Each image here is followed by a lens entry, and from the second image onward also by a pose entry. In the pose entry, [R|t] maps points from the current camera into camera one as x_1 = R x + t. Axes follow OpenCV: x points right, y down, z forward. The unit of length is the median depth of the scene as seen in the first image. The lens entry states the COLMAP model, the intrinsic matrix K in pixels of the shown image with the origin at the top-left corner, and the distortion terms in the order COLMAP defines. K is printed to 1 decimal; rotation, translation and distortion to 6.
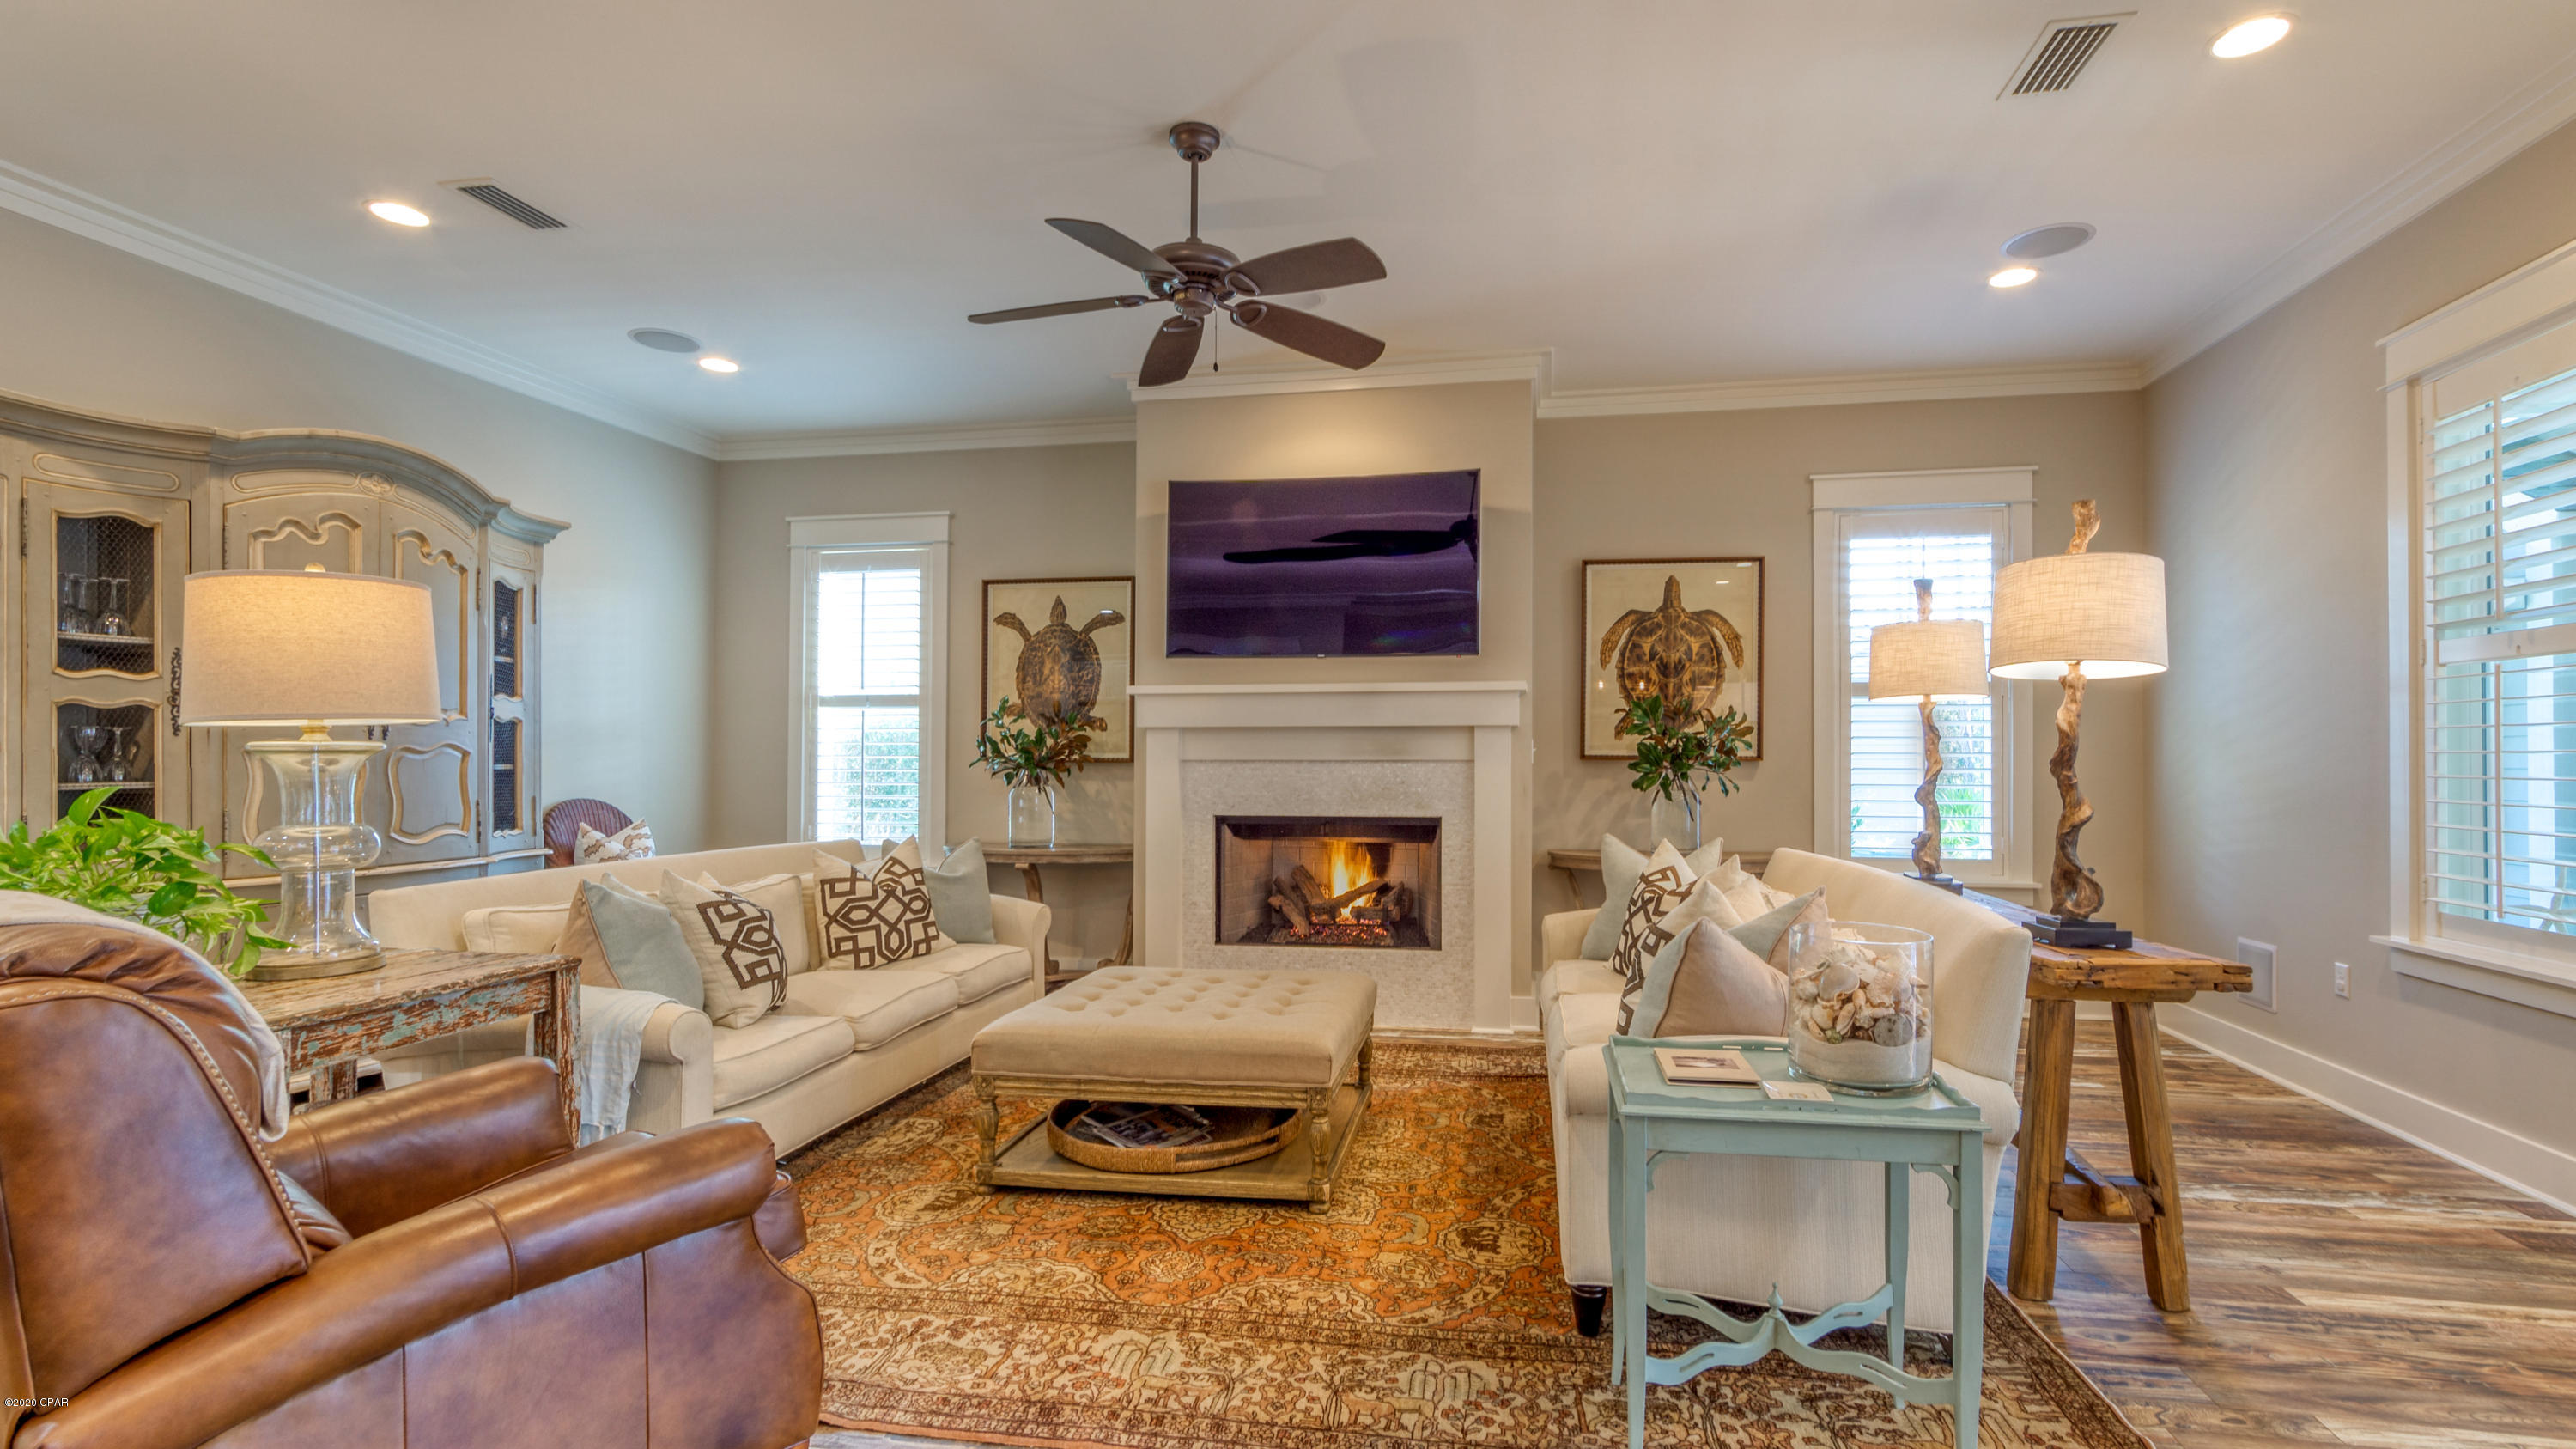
lens RADIAL K [[1156.3, 0, 1336.1], [0, 1156.3, 744.8], [0, 0, 1]] dist [-0.000238, 0.001722]
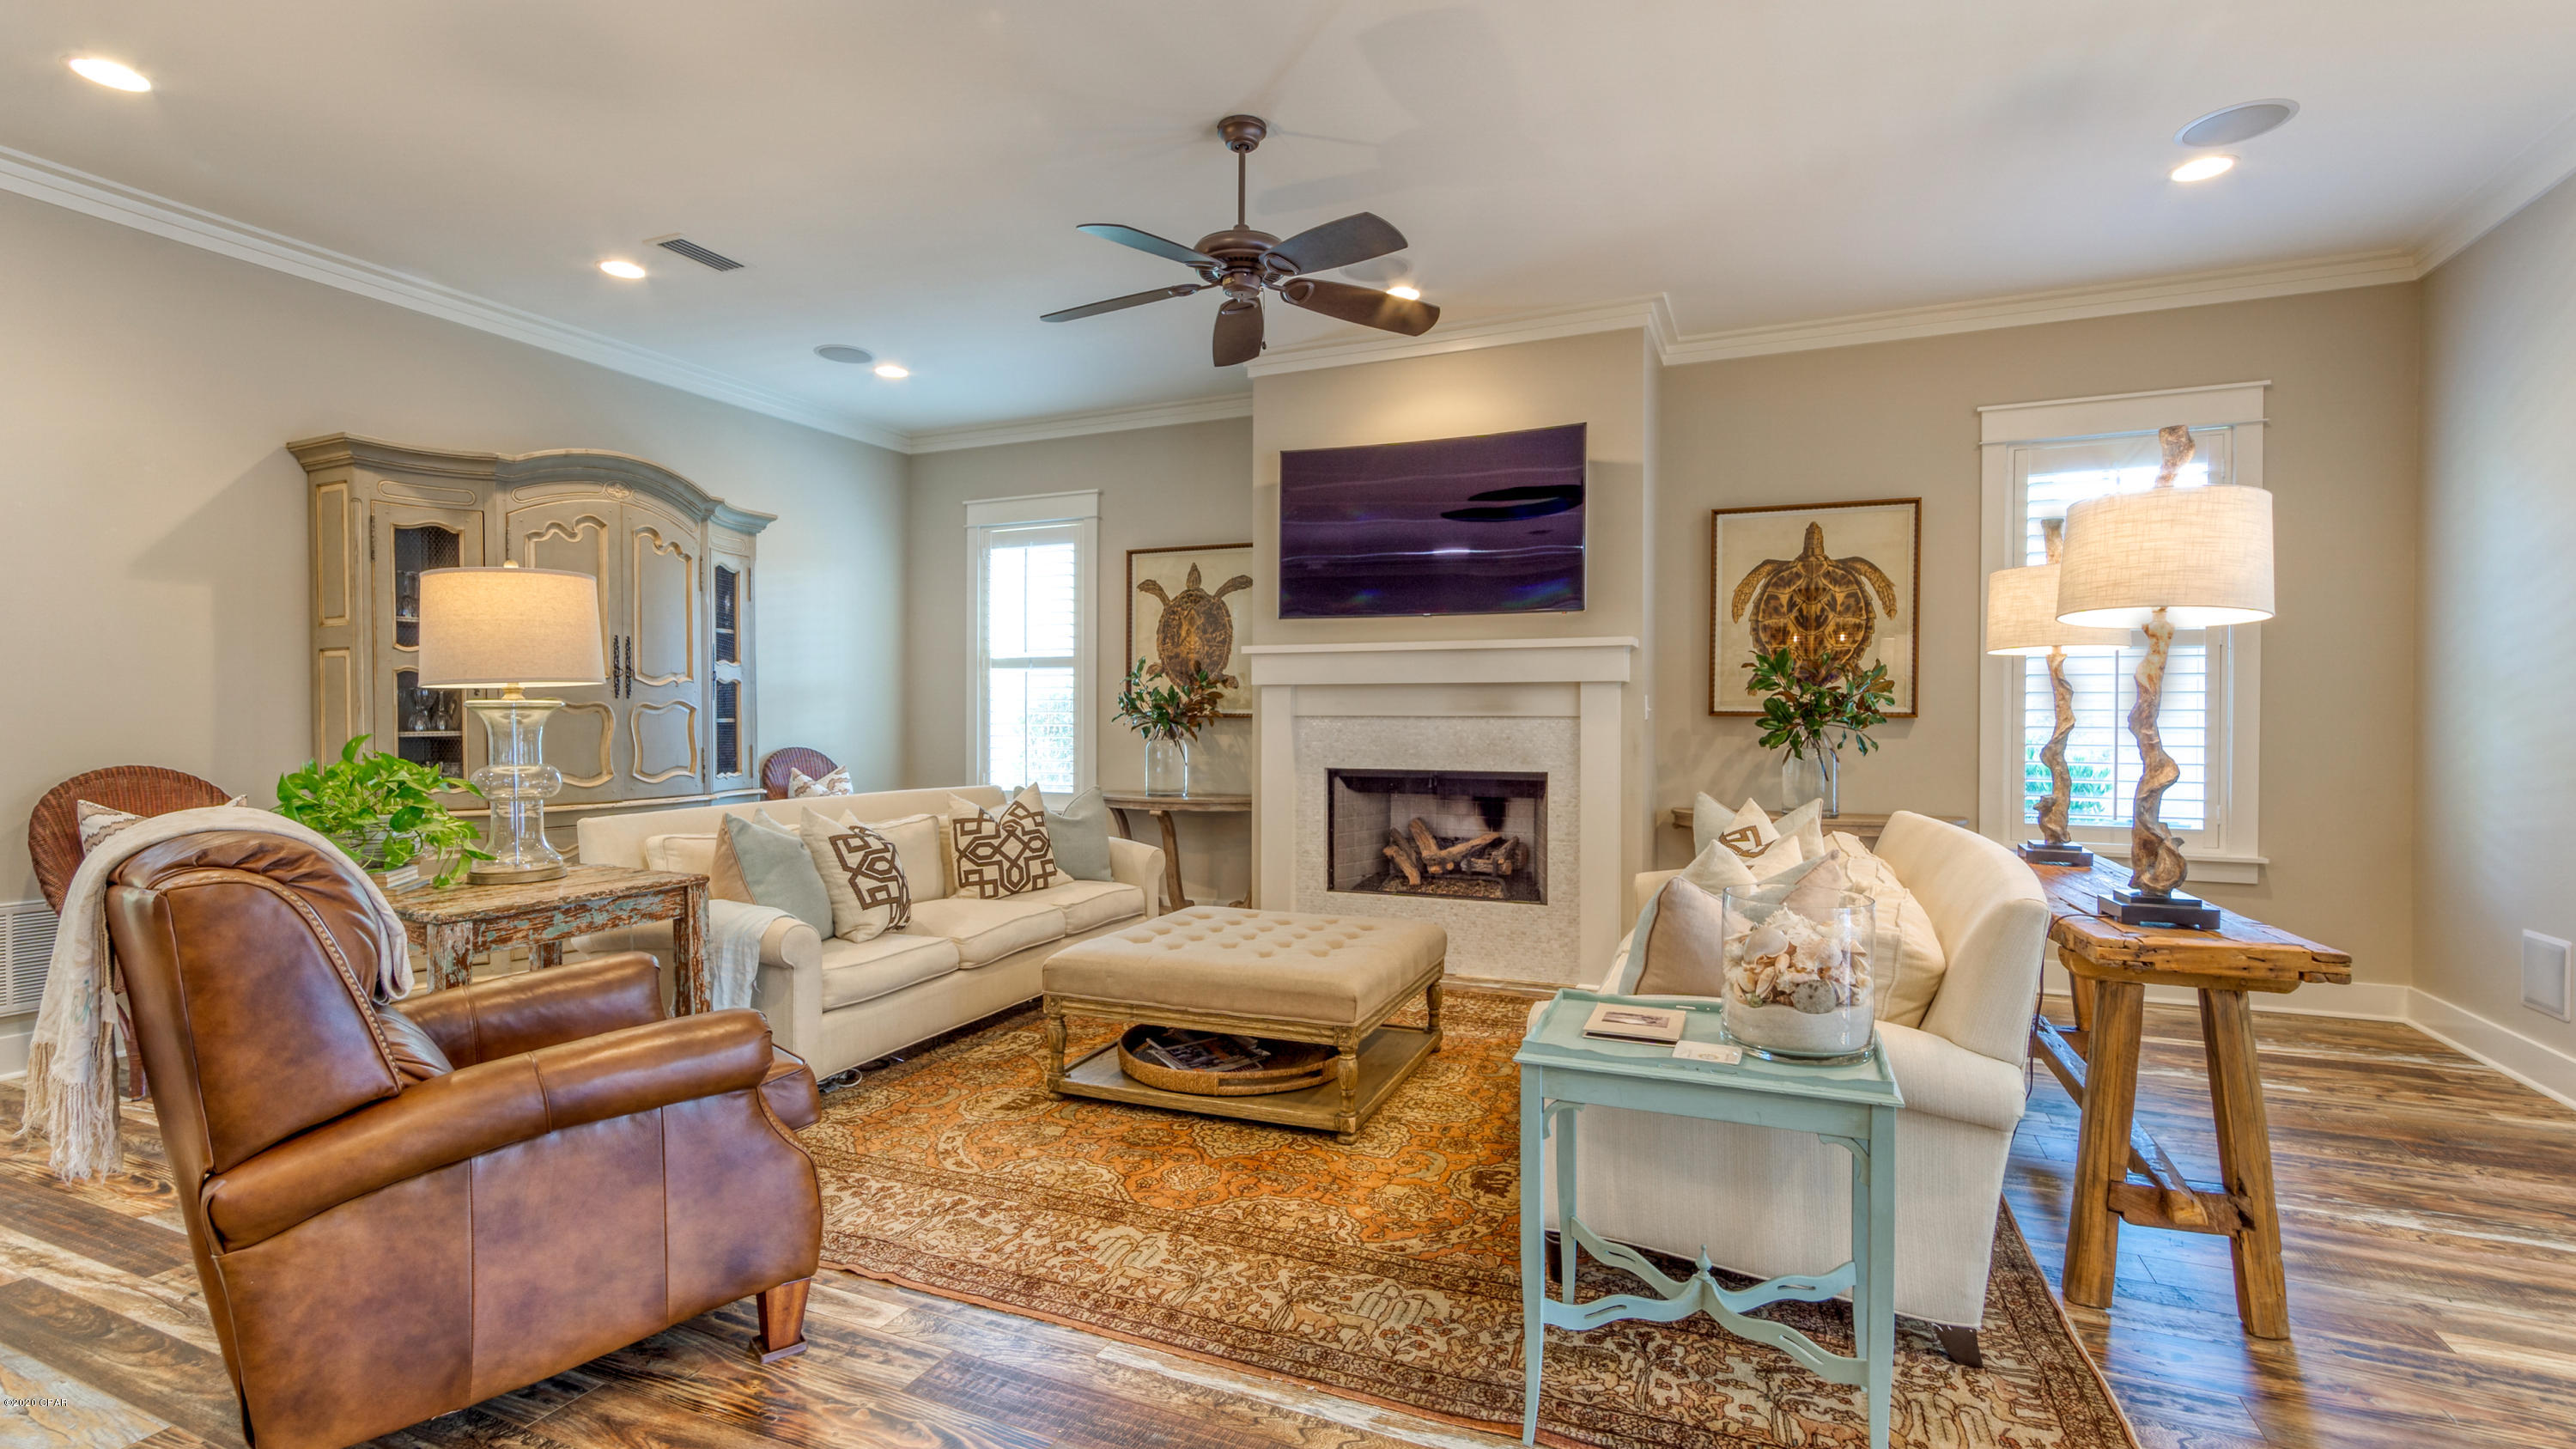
lens RADIAL K [[1129.9, 0, 1288.0], [0, 1129.9, 724.5], [0, 0, 1]] dist [0.001018, 0.000873]
pose [[0.972080, 0.003853, -0.234620, 0.183432], [0.001032, 0.999785, 0.020691, -0.000489], [0.234649, -0.020356, 0.971867, -0.010928]]
